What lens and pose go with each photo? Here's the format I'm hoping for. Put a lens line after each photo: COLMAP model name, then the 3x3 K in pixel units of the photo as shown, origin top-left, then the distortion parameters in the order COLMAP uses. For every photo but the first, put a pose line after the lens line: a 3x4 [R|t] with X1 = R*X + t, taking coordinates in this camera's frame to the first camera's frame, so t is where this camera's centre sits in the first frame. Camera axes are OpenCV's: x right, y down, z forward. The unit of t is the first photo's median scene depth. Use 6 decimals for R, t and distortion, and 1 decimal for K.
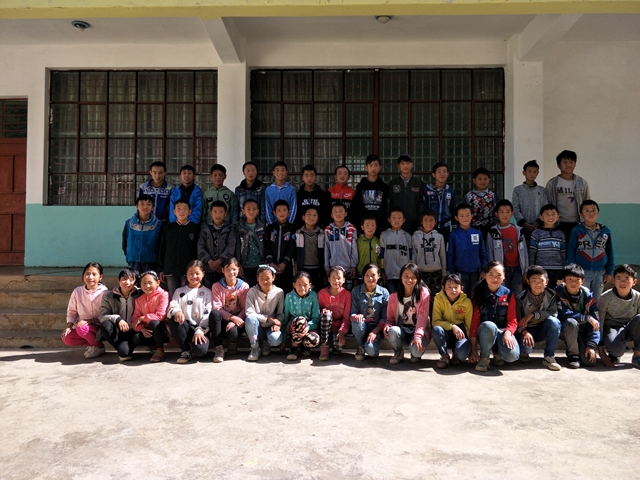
lens RADIAL K [[491.9, 0, 329.9], [0, 491.9, 237.5], [0, 0, 1]] dist [0.026564, -0.030209]
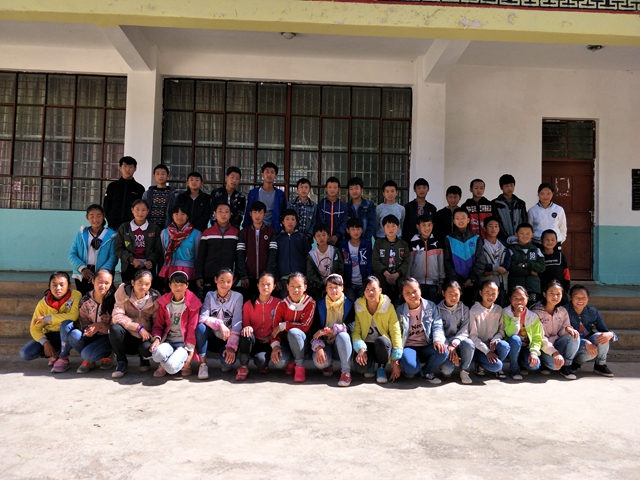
lens RADIAL K [[489.5, 0, 322.1], [0, 489.5, 238.9], [0, 0, 1]] dist [0.022896, -0.025093]
pose [[0.998009, 0.027905, 0.056554, 0.114184], [-0.027108, 0.999523, -0.014823, -0.006049], [-0.056941, 0.013260, 0.998289, -0.013473]]
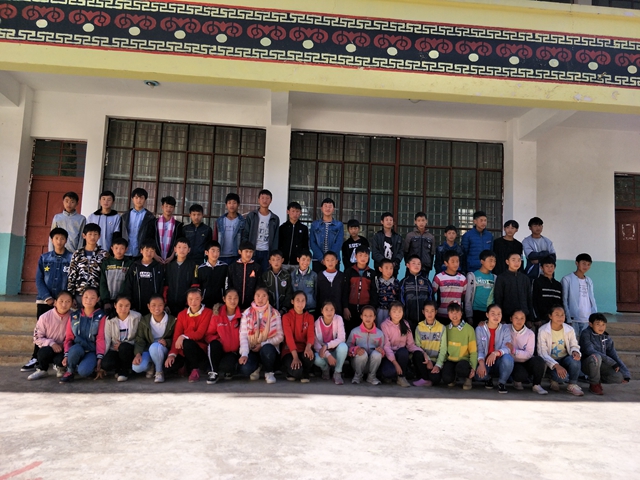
lens RADIAL K [[485.0, 0, 327.5], [0, 485.0, 239.8], [0, 0, 1]] dist [0.038650, -0.043060]
pose [[0.993799, 0.047944, 0.100327, -0.178014], [-0.039951, 0.995976, -0.080220, -0.000193], [-0.103770, 0.075715, 0.991715, -0.109810]]
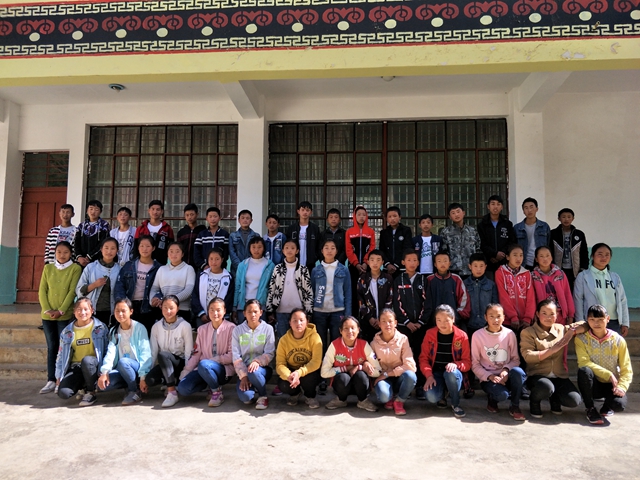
lens RADIAL K [[489.1, 0, 331.4], [0, 489.1, 241.3], [0, 0, 1]] dist [0.034575, -0.039229]
pose [[0.998151, 0.000875, -0.060780, 0.042951], [-0.004870, 0.997834, -0.065608, -0.010523], [0.060591, 0.065782, 0.995993, -0.051302]]
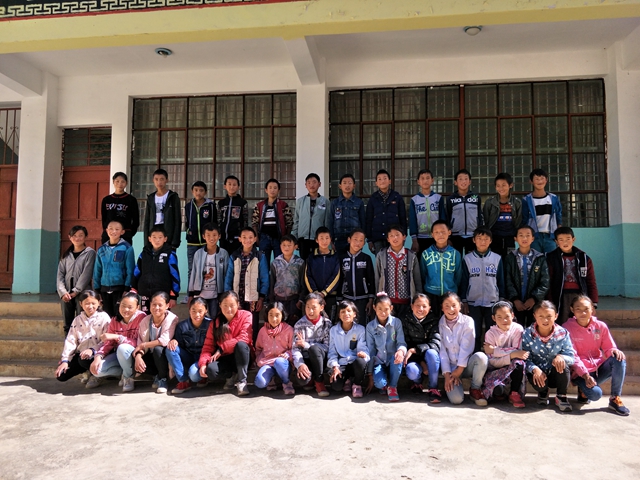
lens RADIAL K [[496.2, 0, 336.5], [0, 496.2, 238.5], [0, 0, 1]] dist [0.027224, -0.033881]
pose [[0.994372, -0.005636, -0.105792, -0.044677], [0.000715, 0.998918, -0.046495, -0.003585], [0.105939, 0.046158, 0.993301, 0.042422]]
